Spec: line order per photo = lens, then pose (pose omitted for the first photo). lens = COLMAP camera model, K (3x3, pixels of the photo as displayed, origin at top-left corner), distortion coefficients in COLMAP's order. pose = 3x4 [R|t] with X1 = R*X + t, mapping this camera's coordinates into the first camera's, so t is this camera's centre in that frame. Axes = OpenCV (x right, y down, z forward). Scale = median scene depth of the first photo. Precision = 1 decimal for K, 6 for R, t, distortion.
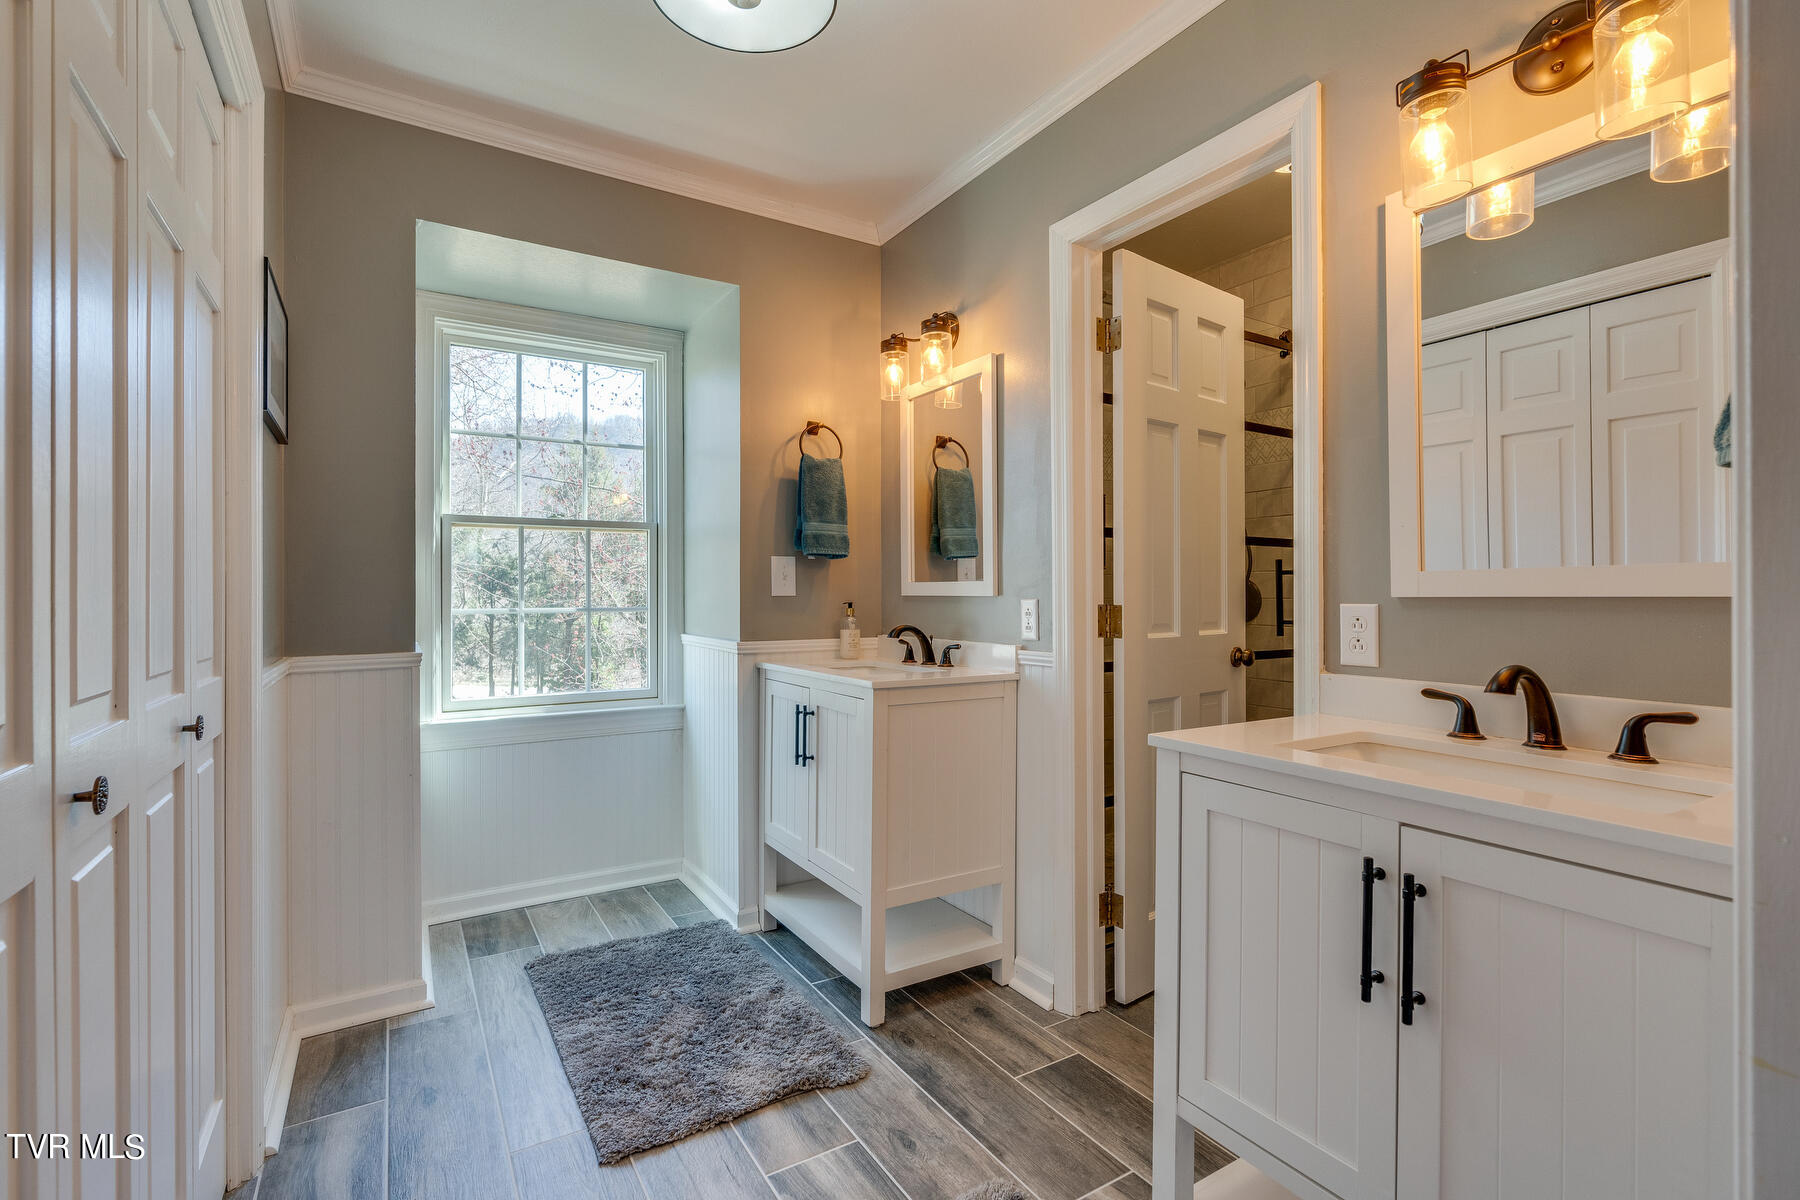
lens RADIAL K [[806.0, 0, 900.0], [0, 806.0, 600.0], [0, 0, 1]] dist [-0.002154, -0.000139]
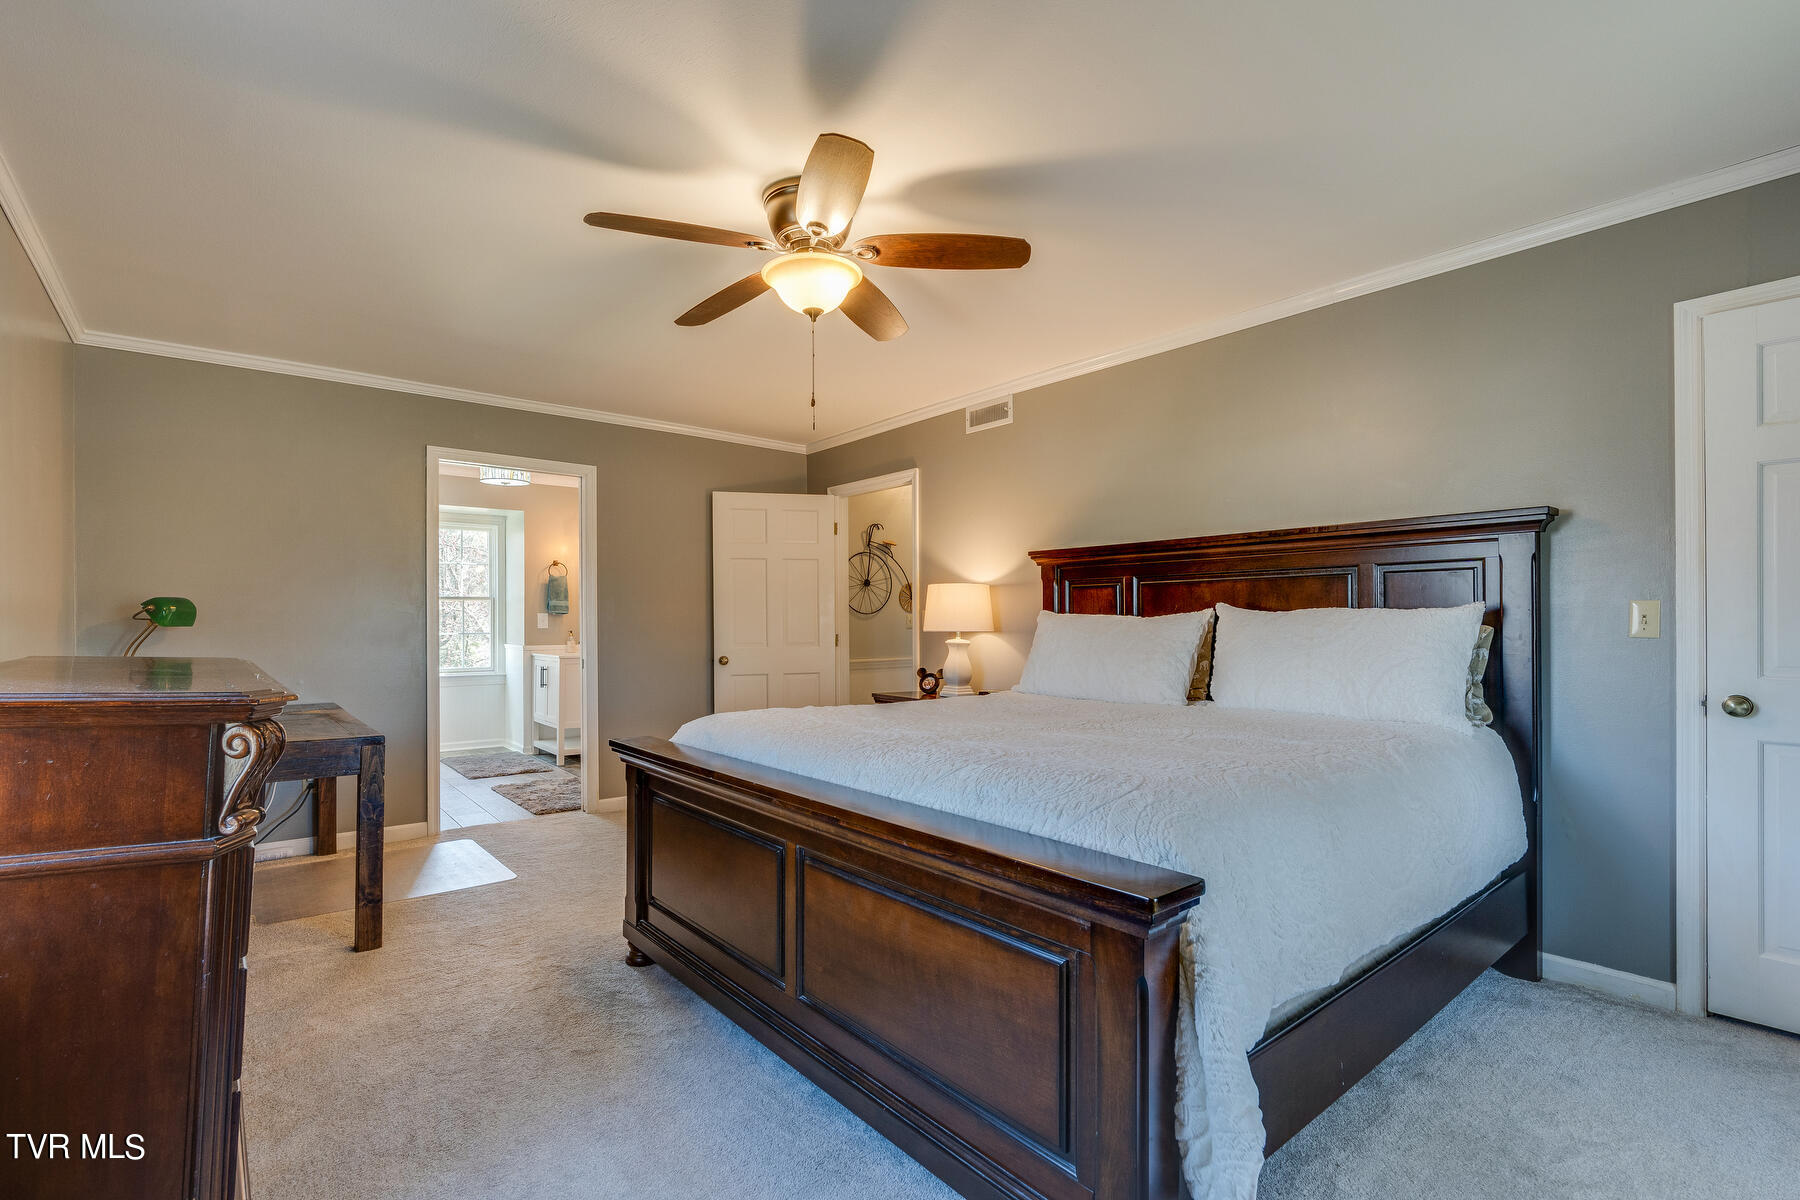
lens RADIAL K [[811.0, 0, 905.1], [0, 811.0, 610.7], [0, 0, 1]] dist [-0.001572, -0.000337]
pose [[0.990658, -0.003715, 0.136318, 0.664064], [0.005312, 0.999921, -0.011359, -0.026265], [-0.136265, 0.011977, 0.990600, -1.775445]]
